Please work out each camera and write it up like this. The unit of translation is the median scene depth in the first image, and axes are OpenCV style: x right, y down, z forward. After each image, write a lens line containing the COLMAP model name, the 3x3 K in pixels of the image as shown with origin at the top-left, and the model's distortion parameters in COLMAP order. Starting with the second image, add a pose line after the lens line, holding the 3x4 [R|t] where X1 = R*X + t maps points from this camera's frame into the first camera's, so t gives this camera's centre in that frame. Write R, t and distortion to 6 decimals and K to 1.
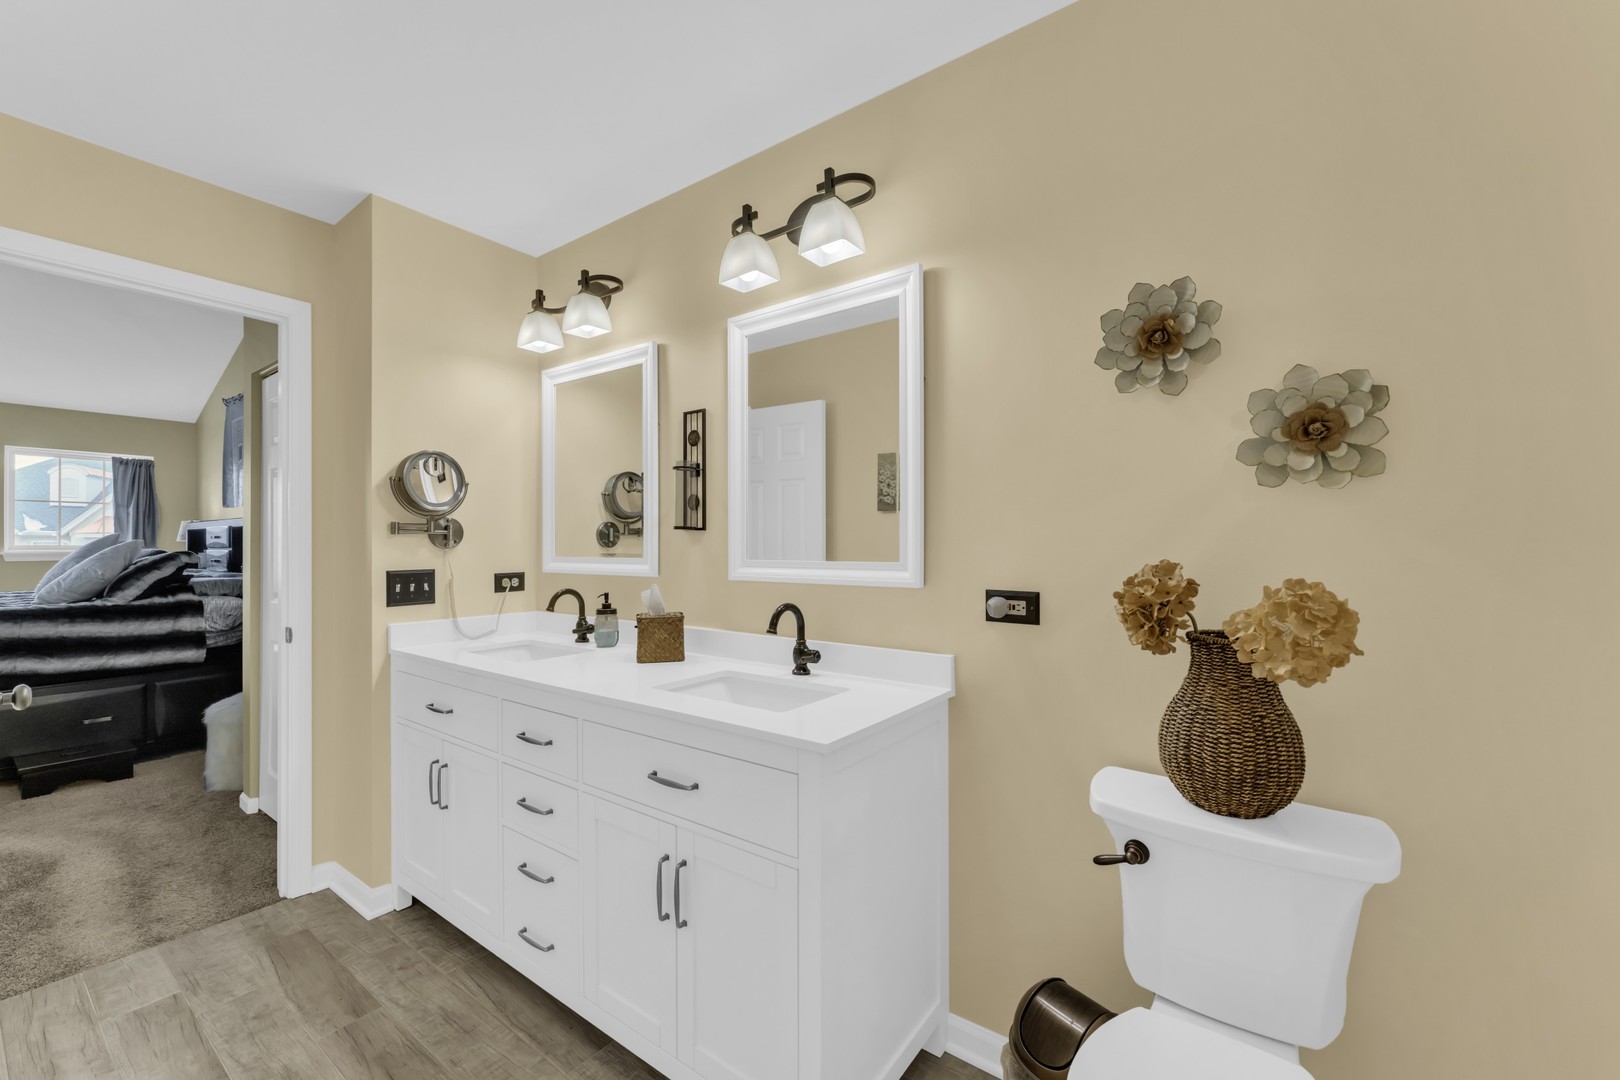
lens RADIAL K [[650.5, 0, 807.6], [0, 650.5, 558.5], [0, 0, 1]] dist [-0.000327, -0.000063]
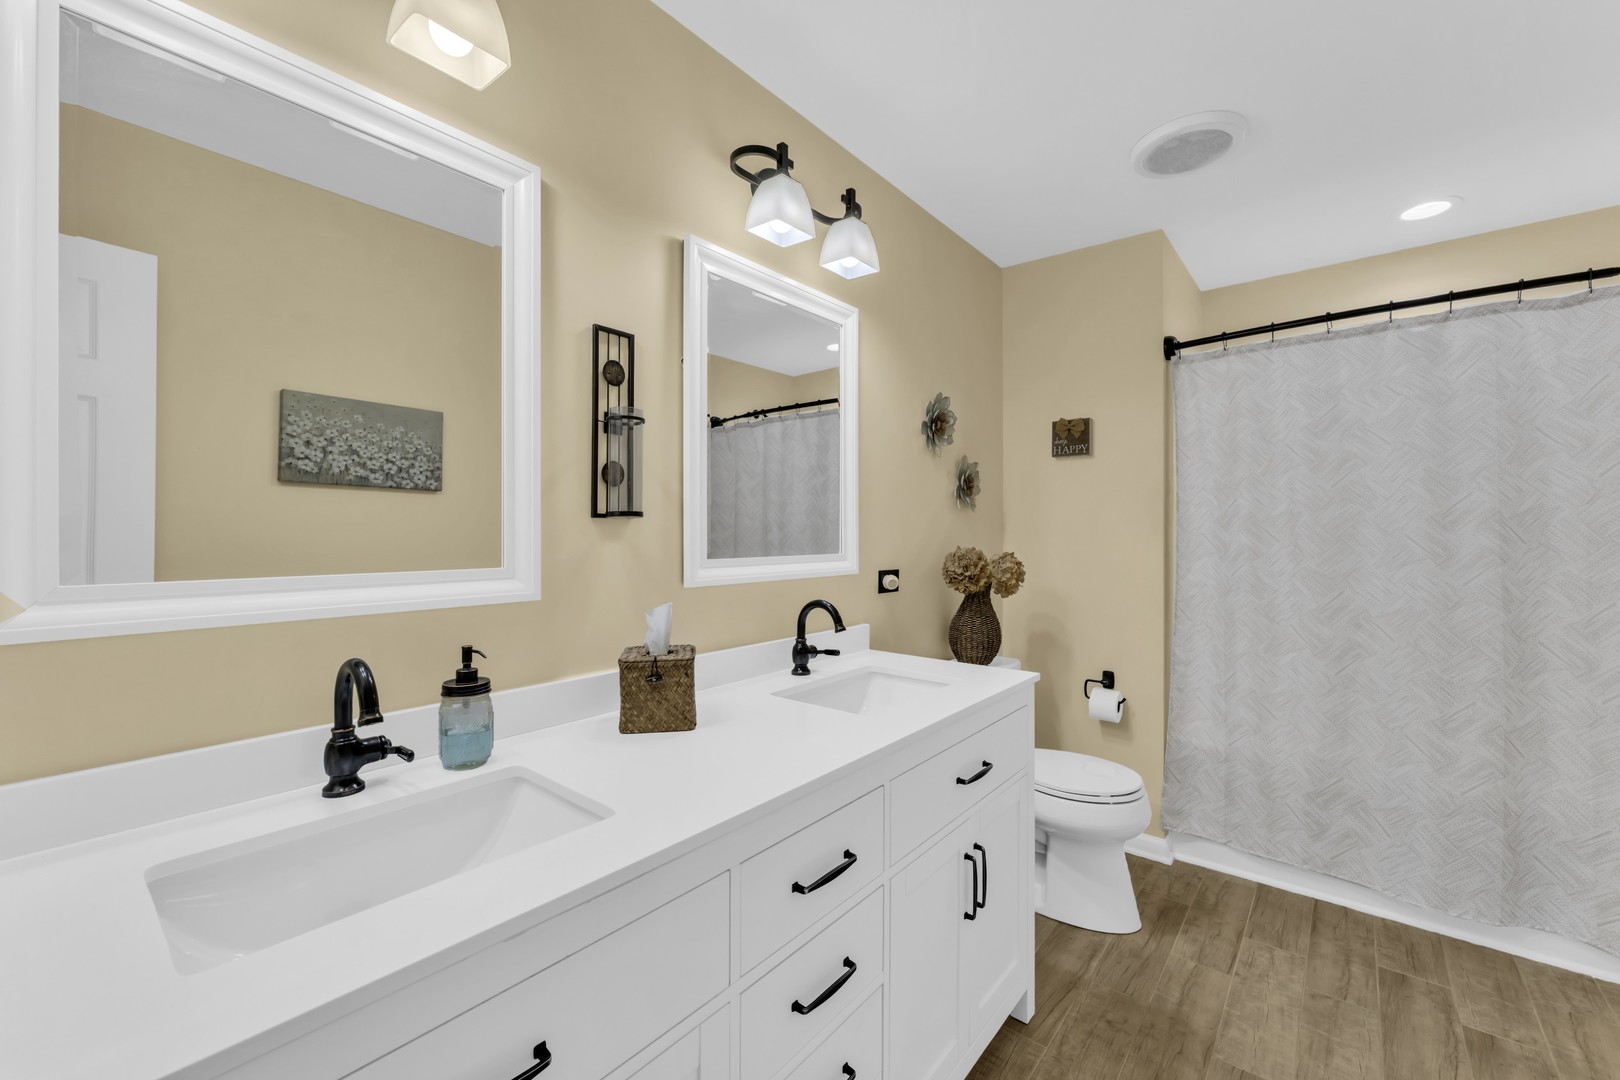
lens RADIAL K [[659.6, 0, 810.6], [0, 659.6, 532.4], [0, 0, 1]] dist [0.002101, -0.000022]
pose [[0.055392, 0.000859, 0.998464, -0.811551], [0.018490, 0.999827, -0.001886, -0.023870], [-0.998293, 0.018566, 0.055367, 0.773854]]
